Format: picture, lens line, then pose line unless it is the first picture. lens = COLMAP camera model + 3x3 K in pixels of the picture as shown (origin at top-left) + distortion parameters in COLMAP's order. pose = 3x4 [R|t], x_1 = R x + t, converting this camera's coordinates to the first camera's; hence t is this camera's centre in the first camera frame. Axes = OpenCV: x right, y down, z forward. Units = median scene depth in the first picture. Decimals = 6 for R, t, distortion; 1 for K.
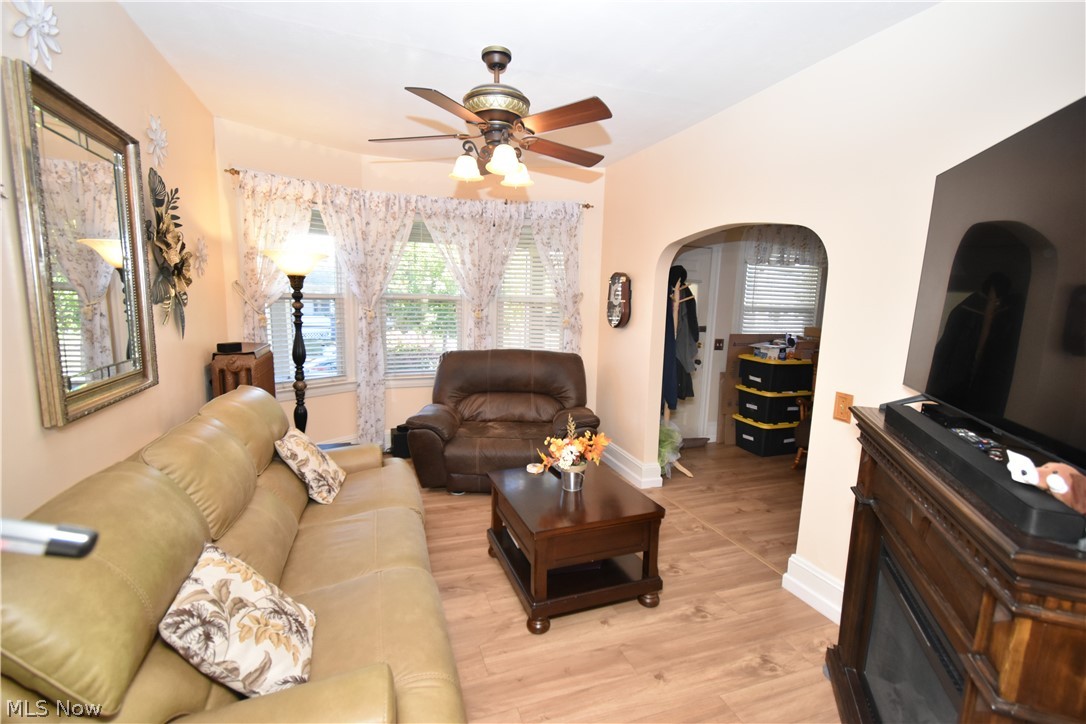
lens RADIAL K [[479.7, 0, 545.6], [0, 479.7, 366.5], [0, 0, 1]] dist [0.007799, -0.003632]
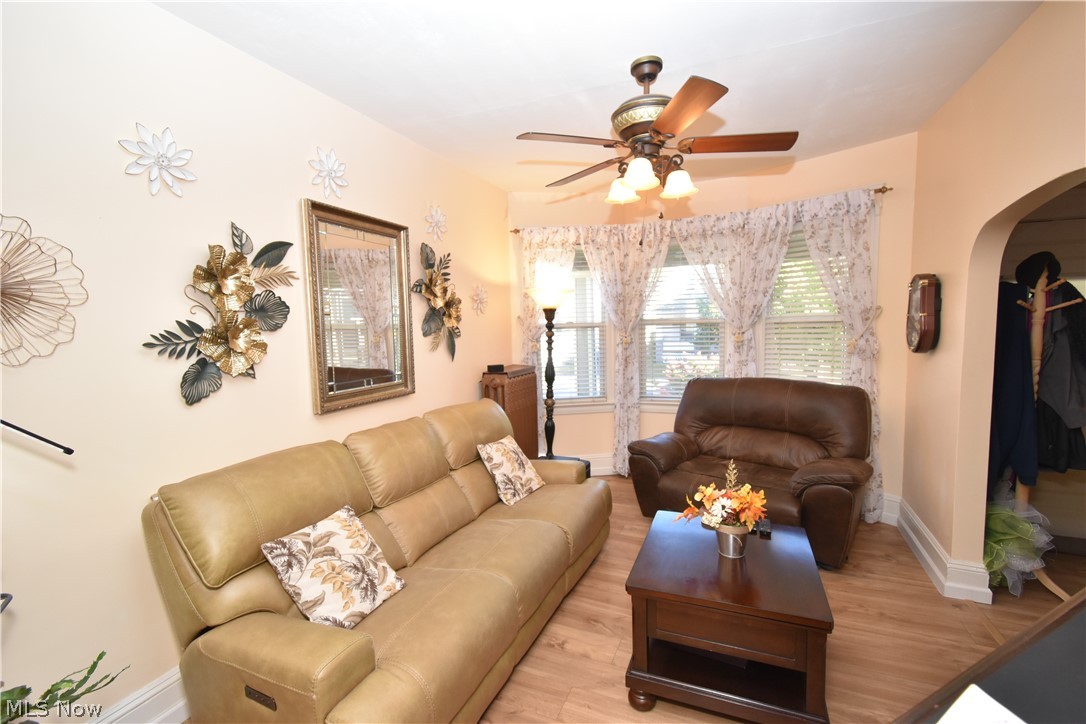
lens RADIAL K [[479.7, 0, 545.6], [0, 479.7, 366.5], [0, 0, 1]] dist [0.007799, -0.003632]
pose [[0.728469, 0.019316, -0.684807, 0.237833], [-0.054342, 0.998082, -0.029654, -0.010505], [0.682920, 0.058816, 0.728121, 0.120754]]
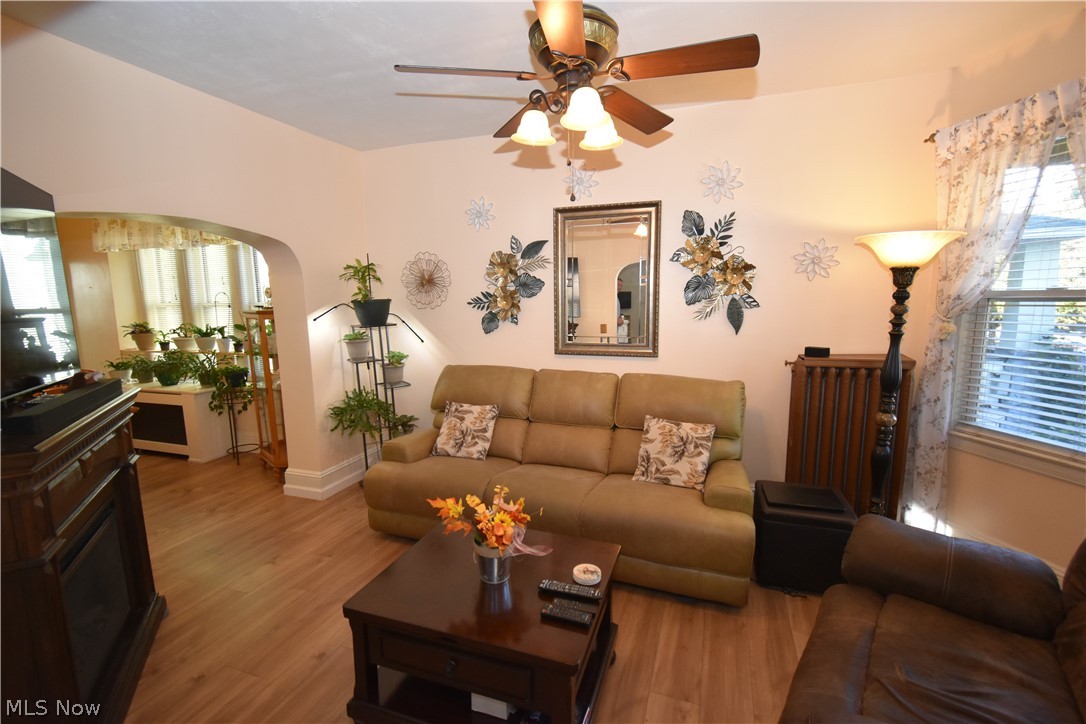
lens RADIAL K [[479.7, 0, 545.6], [0, 479.7, 366.5], [0, 0, 1]] dist [0.007799, -0.003632]
pose [[-0.638383, 0.092125, -0.764186, 0.316976], [-0.112056, 0.971111, 0.210680, -0.115456], [0.761518, 0.220126, -0.609618, 0.891974]]
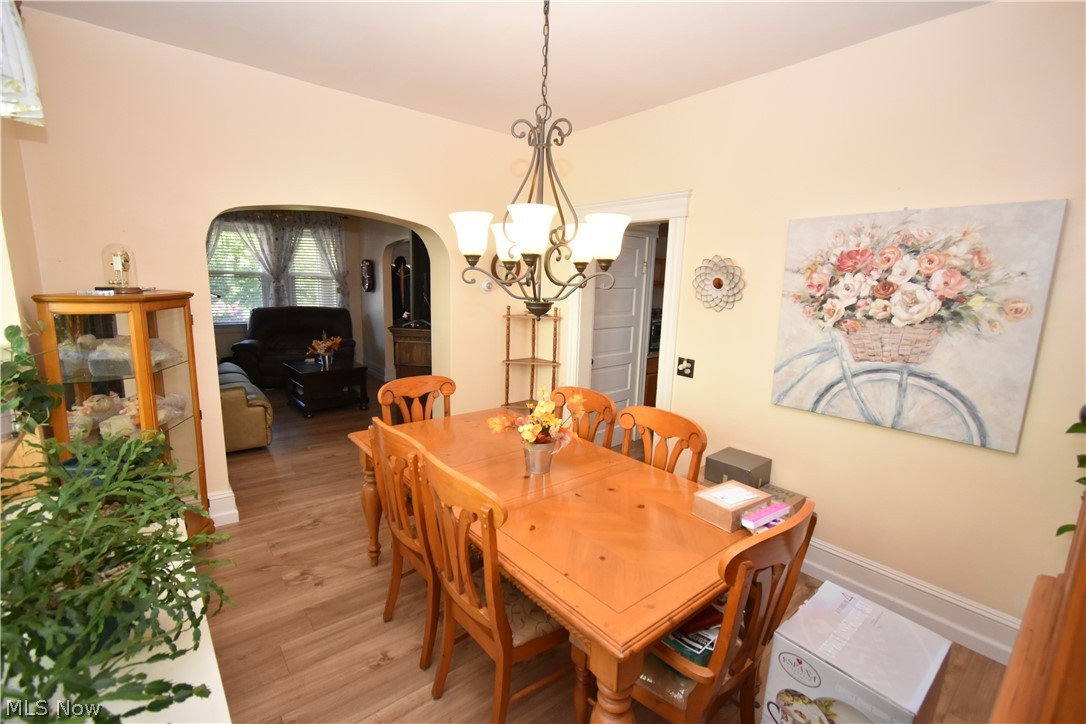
lens RADIAL K [[479.7, 0, 545.6], [0, 479.7, 366.5], [0, 0, 1]] dist [0.007799, -0.003632]
pose [[0.942495, -0.057551, 0.329227, 0.171368], [0.040129, 0.997423, 0.059476, 0.111191], [-0.331802, -0.042845, 0.942376, -0.859184]]
